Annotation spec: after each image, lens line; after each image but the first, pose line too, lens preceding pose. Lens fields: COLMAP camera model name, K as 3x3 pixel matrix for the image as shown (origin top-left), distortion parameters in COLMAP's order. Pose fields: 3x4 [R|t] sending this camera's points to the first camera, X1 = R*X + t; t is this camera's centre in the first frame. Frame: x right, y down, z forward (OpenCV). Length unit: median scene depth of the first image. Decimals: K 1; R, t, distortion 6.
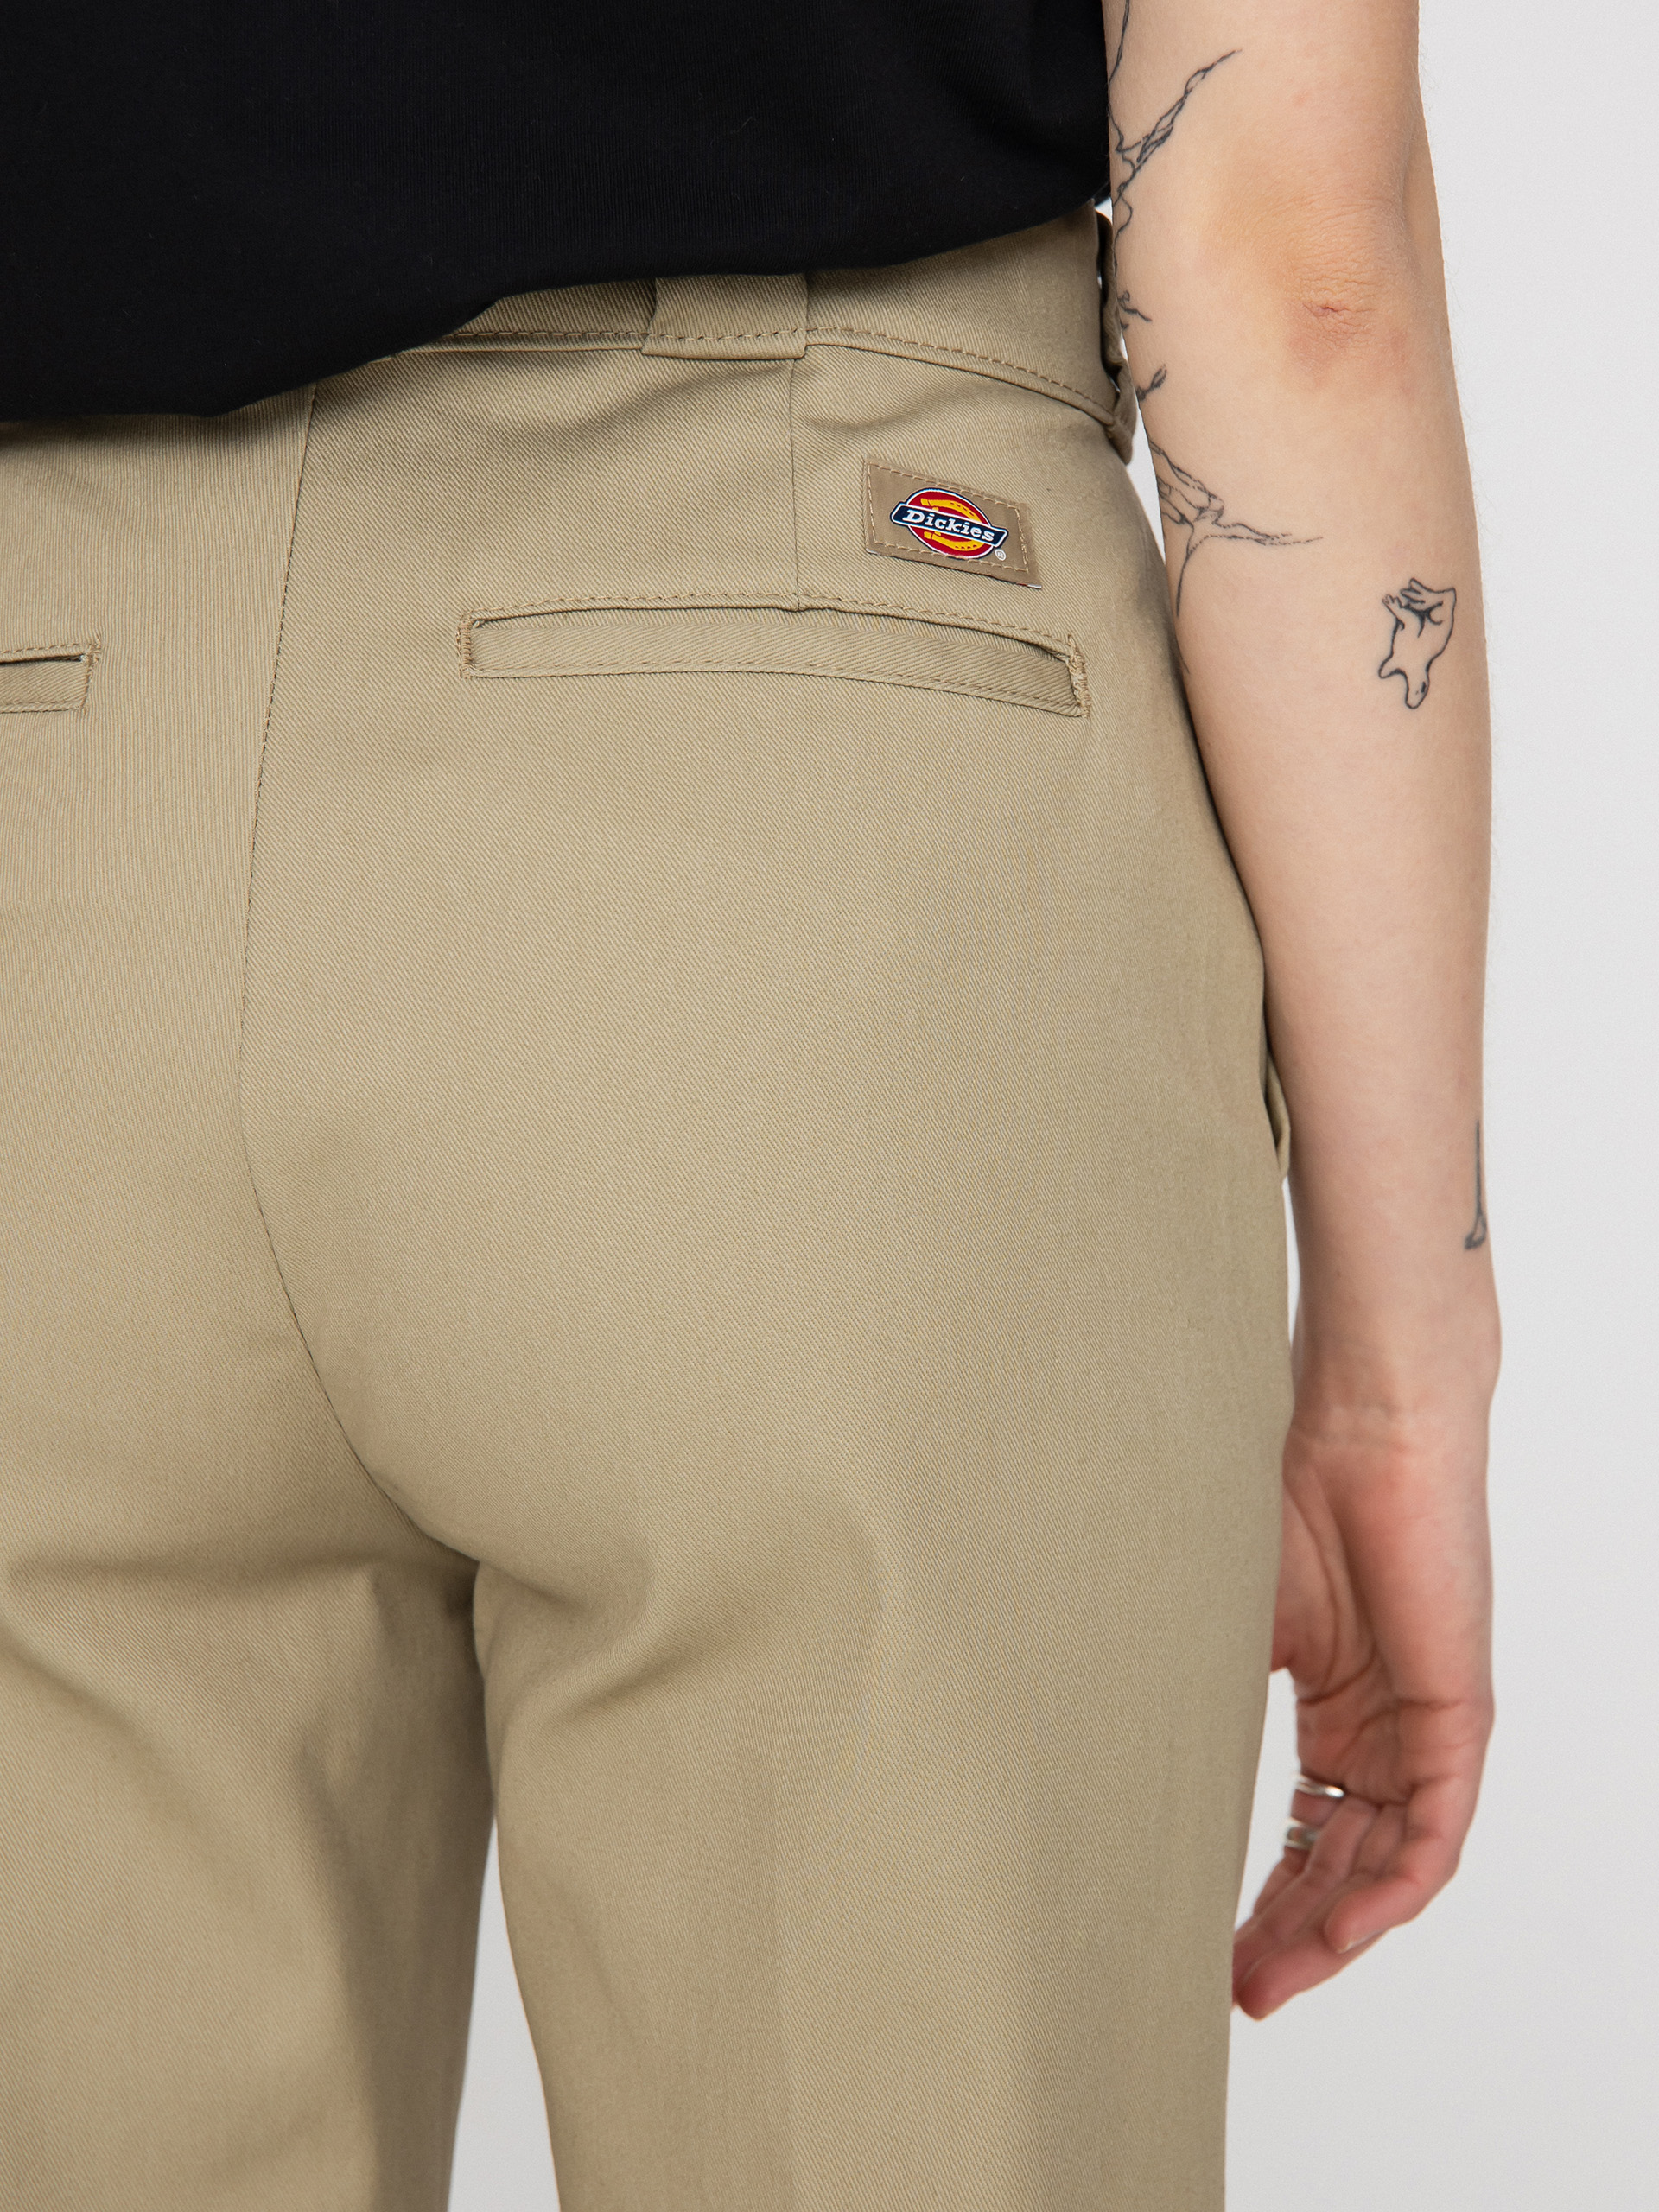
lens RADIAL K [[4294.5, 0, 823.9], [0, 4294.5, 1097.9], [0, 0, 1]] dist [0.501408, 0.000000]
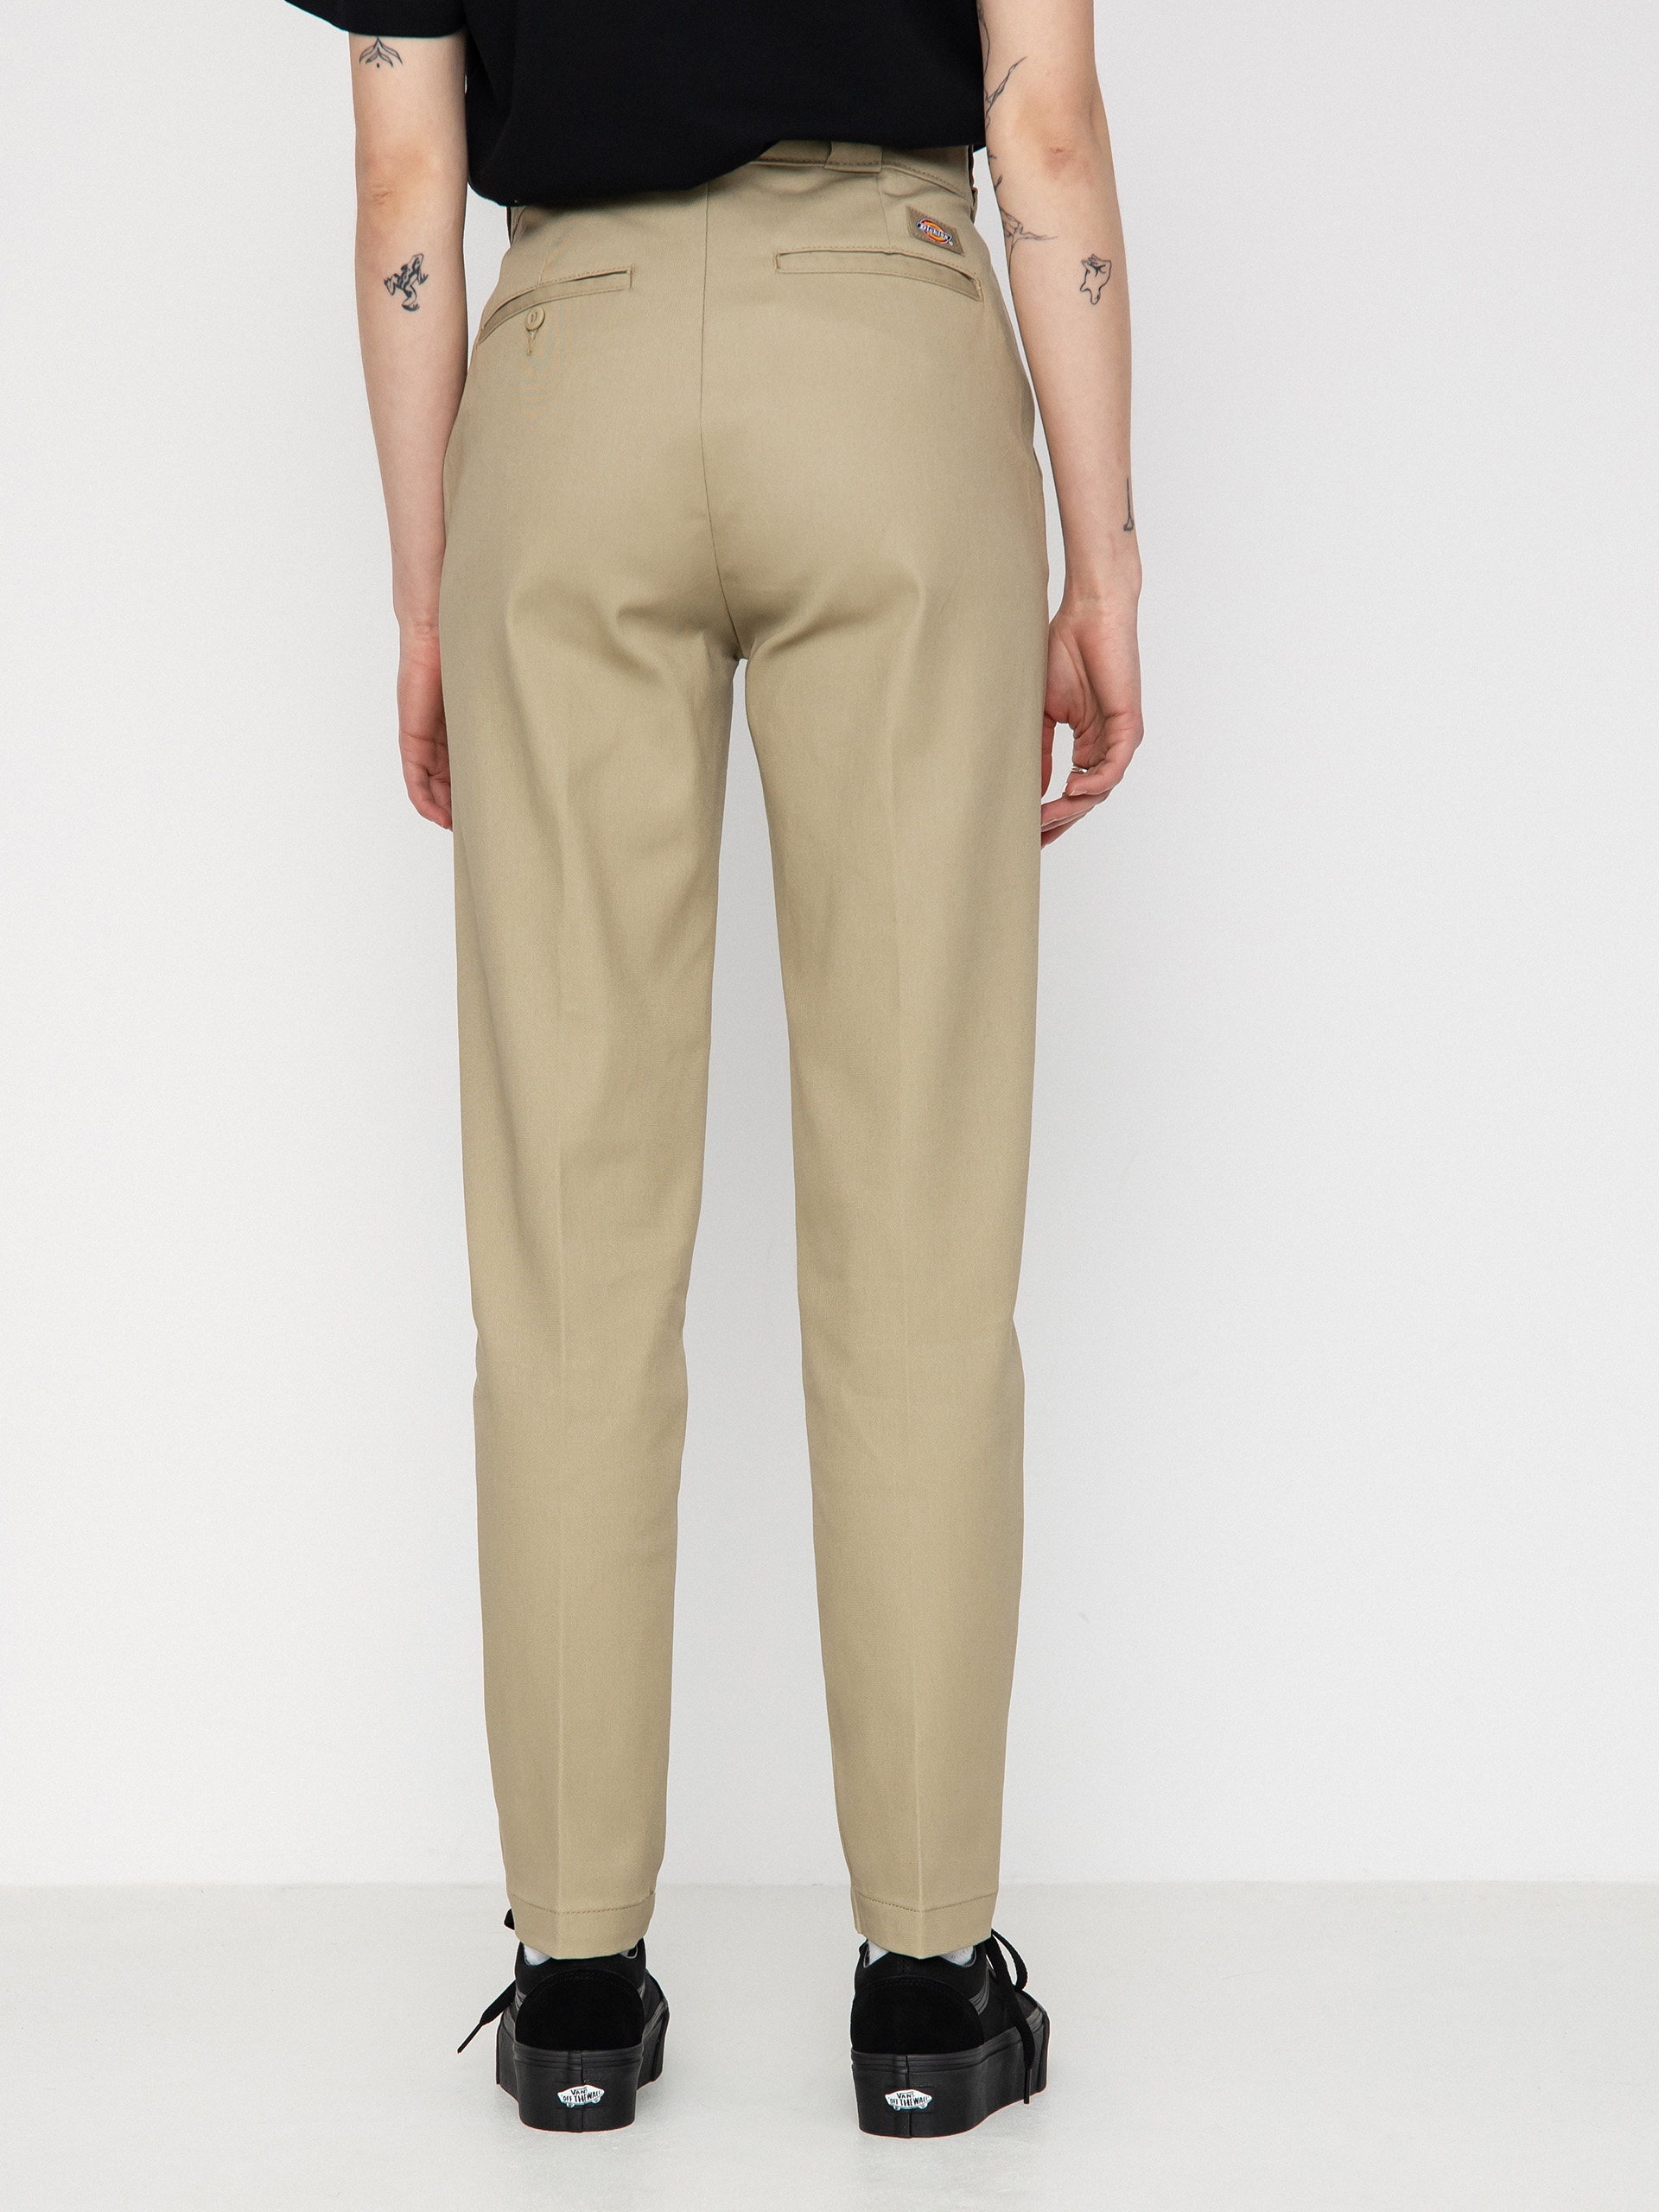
lens RADIAL K [[4294.5, 0, 840.8], [0, 4294.5, 1114.9], [0, 0, 1]] dist [0.501408, 0.000000]
pose [[0.999636, -0.018725, 0.019403, -0.082342], [0.018098, 0.999324, 0.031999, 0.319419], [-0.019989, -0.031636, 0.999300, -1.701233]]
